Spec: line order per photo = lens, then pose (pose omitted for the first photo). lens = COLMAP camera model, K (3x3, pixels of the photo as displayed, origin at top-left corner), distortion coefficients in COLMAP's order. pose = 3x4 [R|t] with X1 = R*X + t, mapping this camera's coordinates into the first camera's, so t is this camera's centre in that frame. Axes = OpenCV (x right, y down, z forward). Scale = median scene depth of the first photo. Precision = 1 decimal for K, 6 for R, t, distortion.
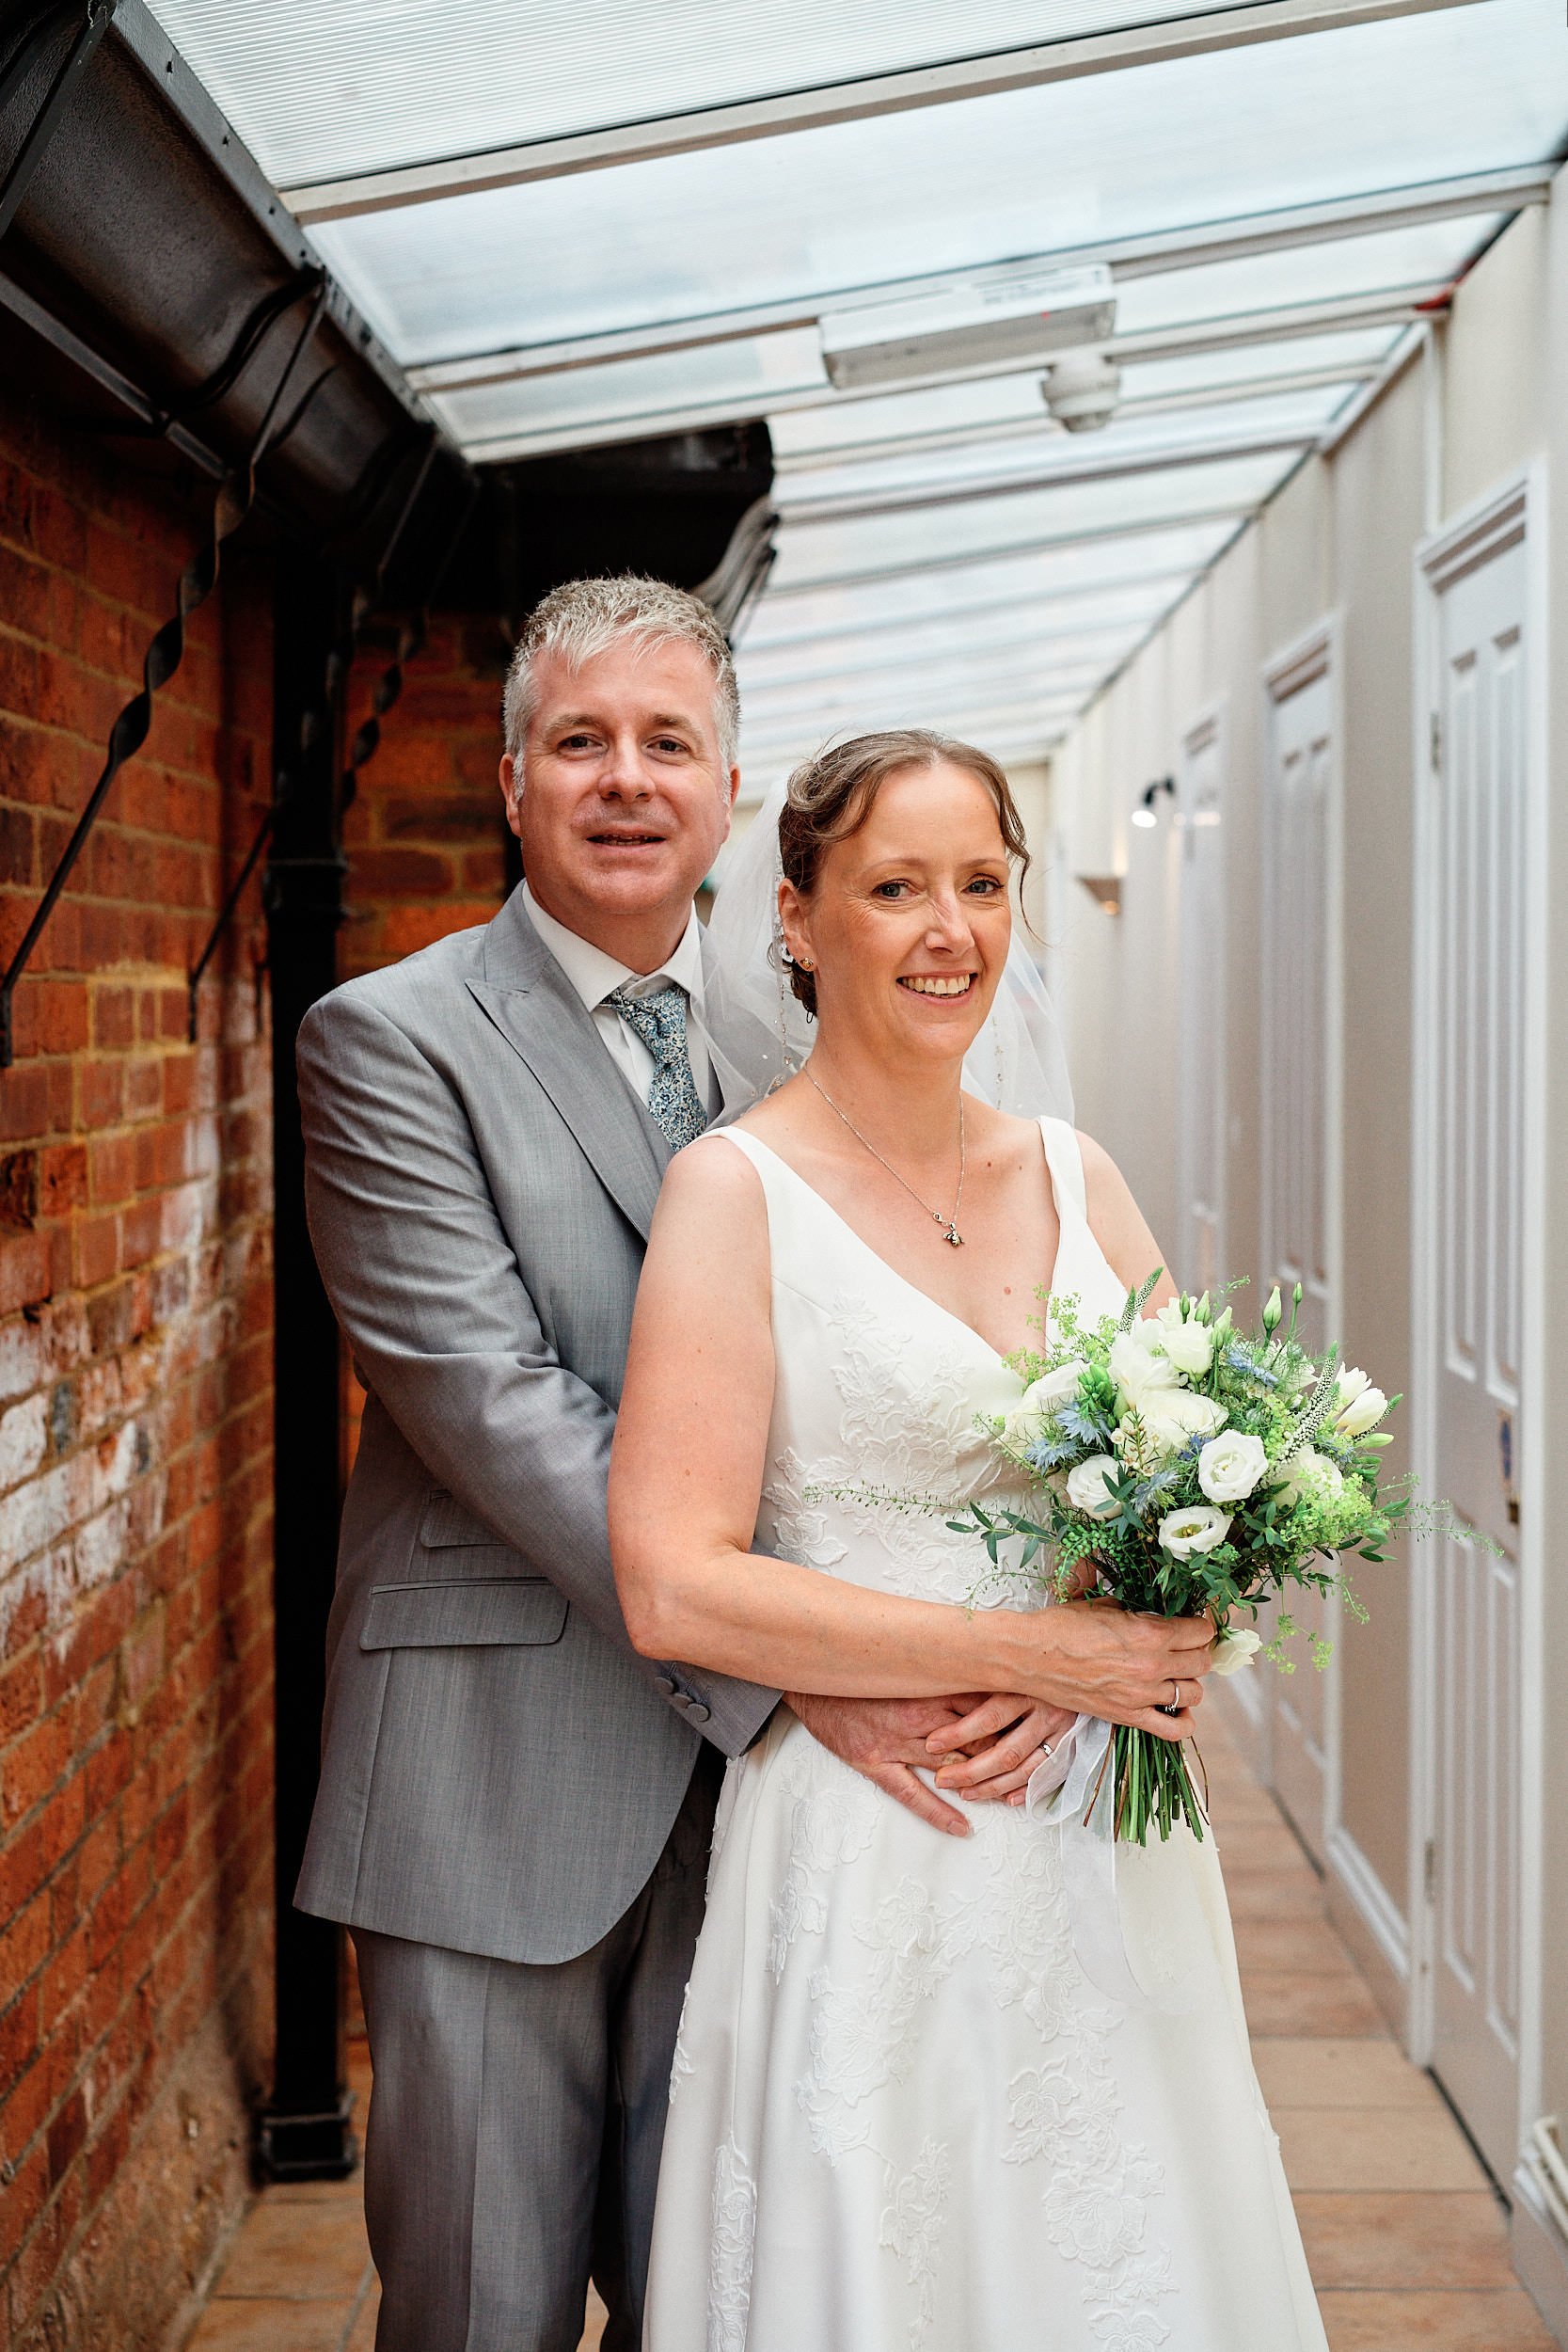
lens RADIAL K [[3288.5, 0, 784.0], [0, 3288.5, 1176.0], [0, 0, 1]] dist [0.081466, -0.697488]
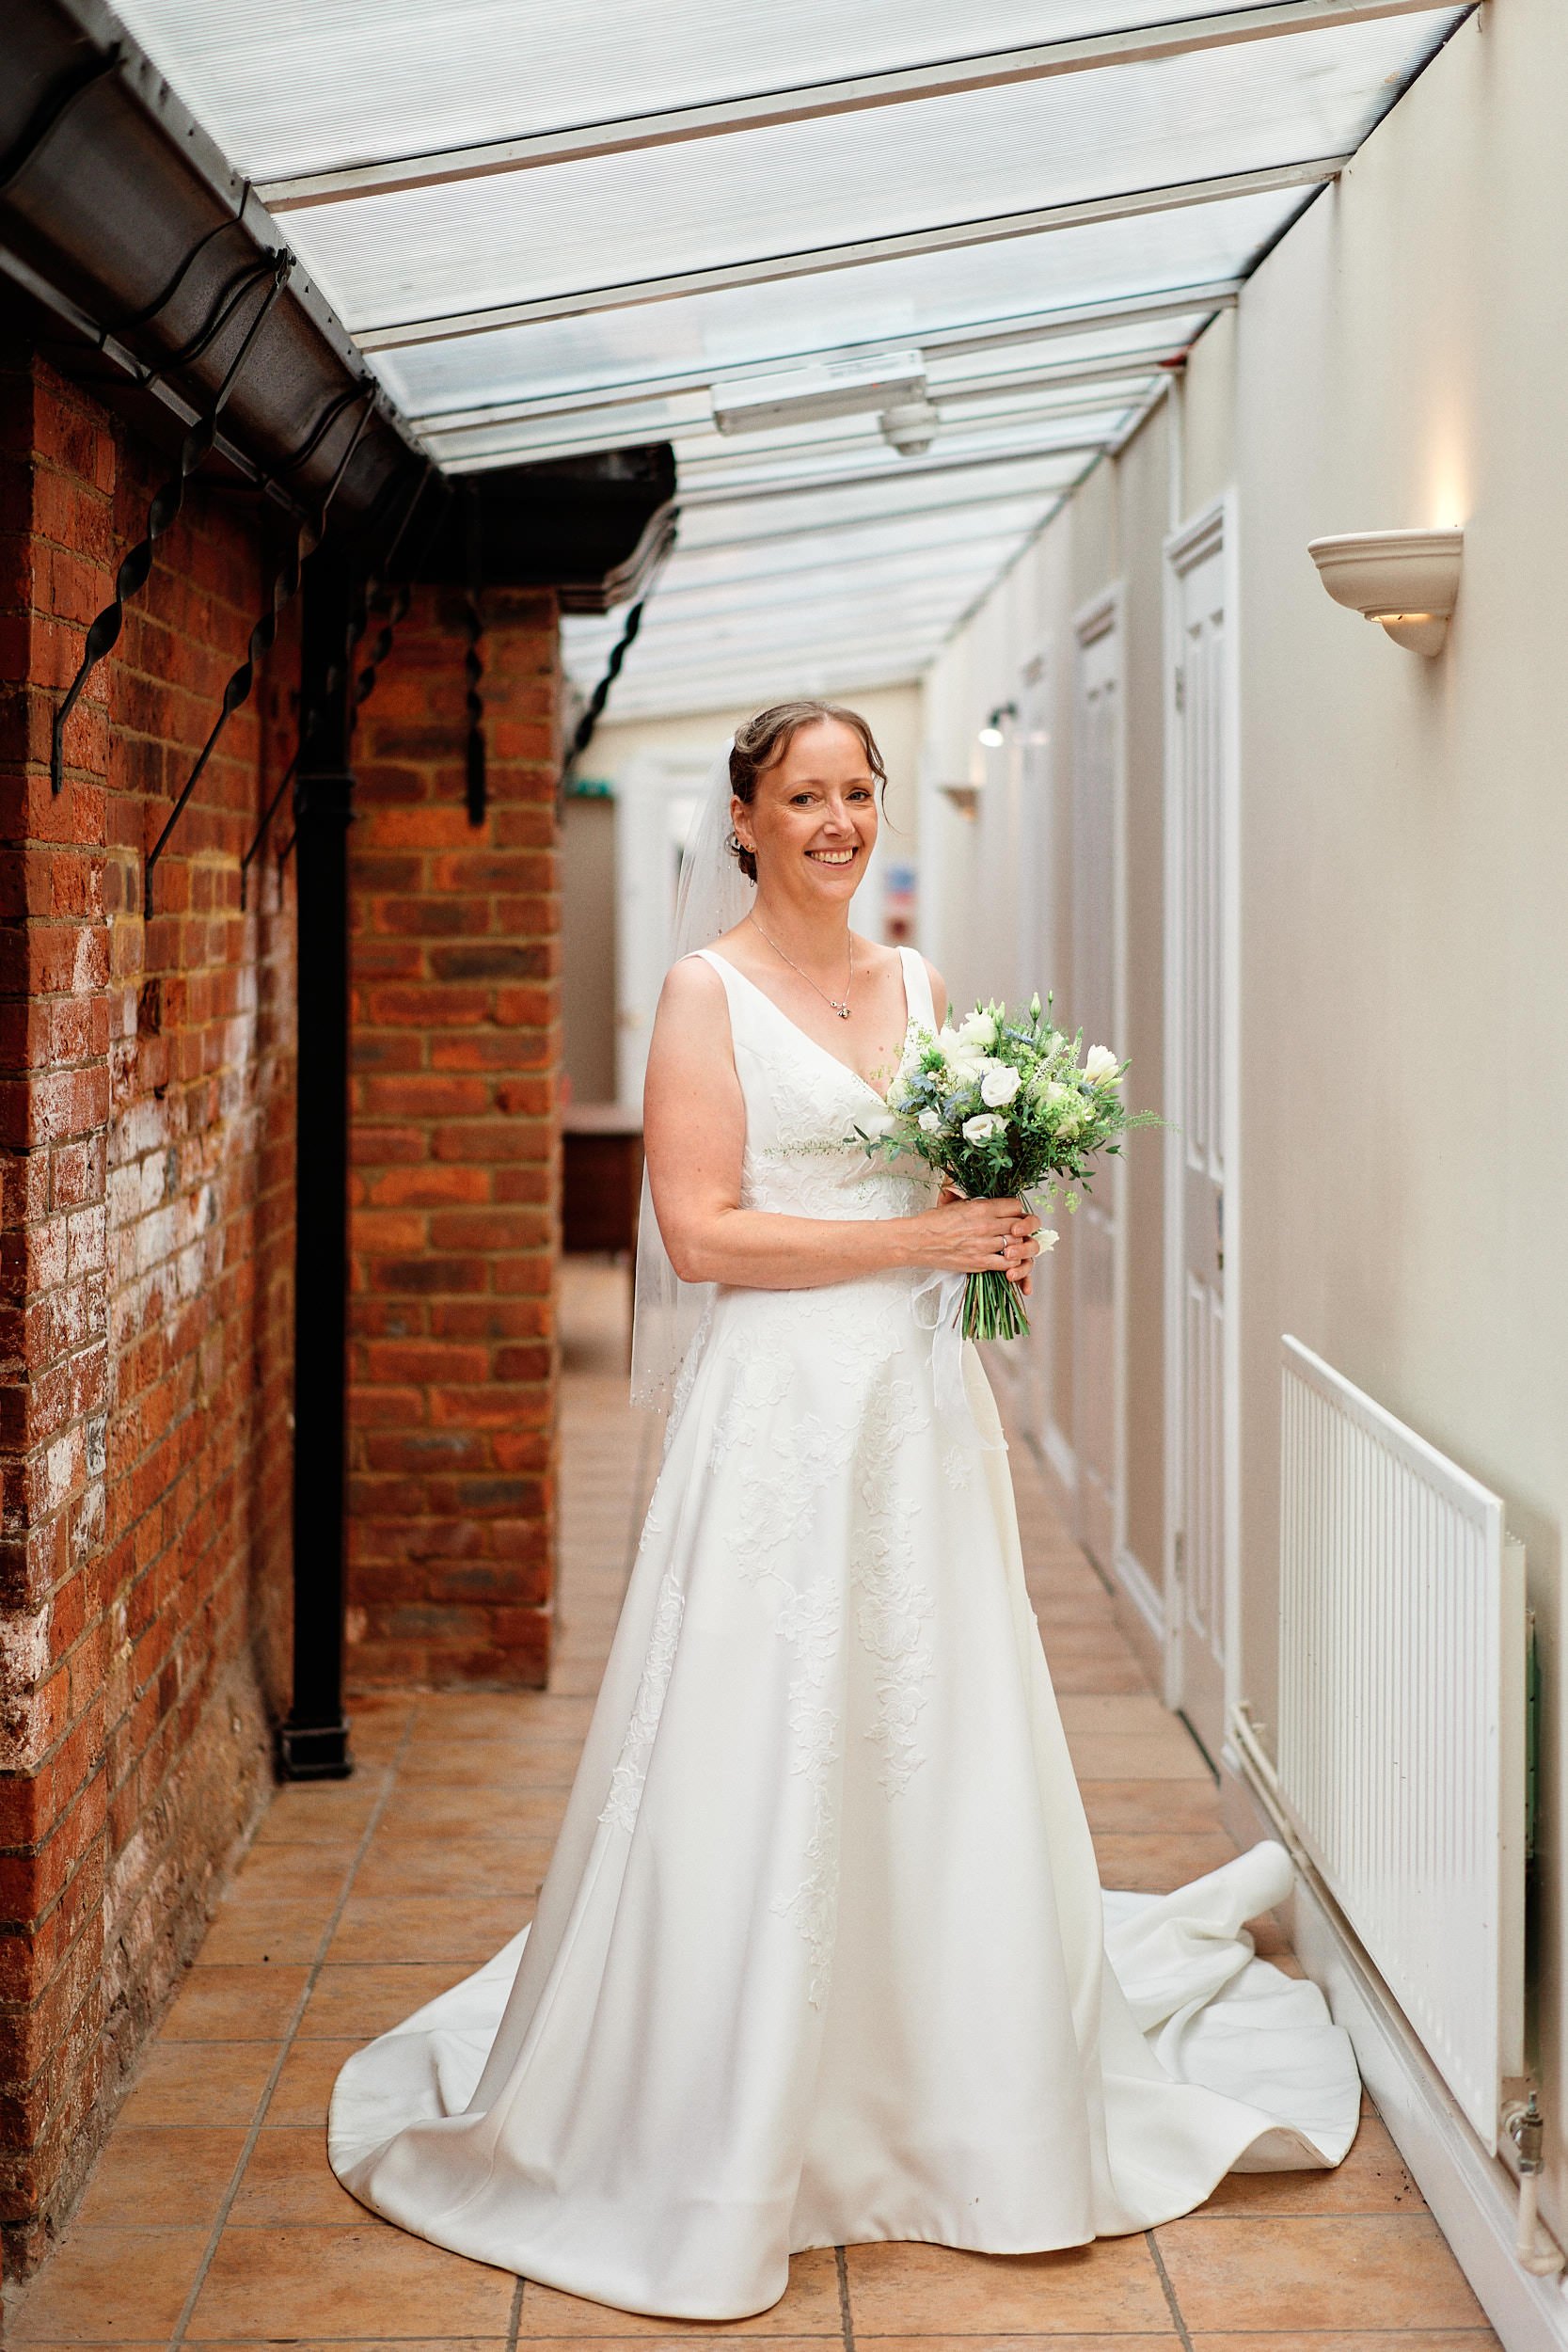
lens RADIAL K [[6421.8, 0, 784.0], [0, 6421.8, 1176.0], [0, 0, 1]] dist [0.015932, -0.243098]
pose [[0.999794, 0.003440, 0.019997, -0.011122], [-0.002945, 0.999689, -0.024748, 0.132704], [-0.020076, 0.024684, 0.999494, -1.631434]]
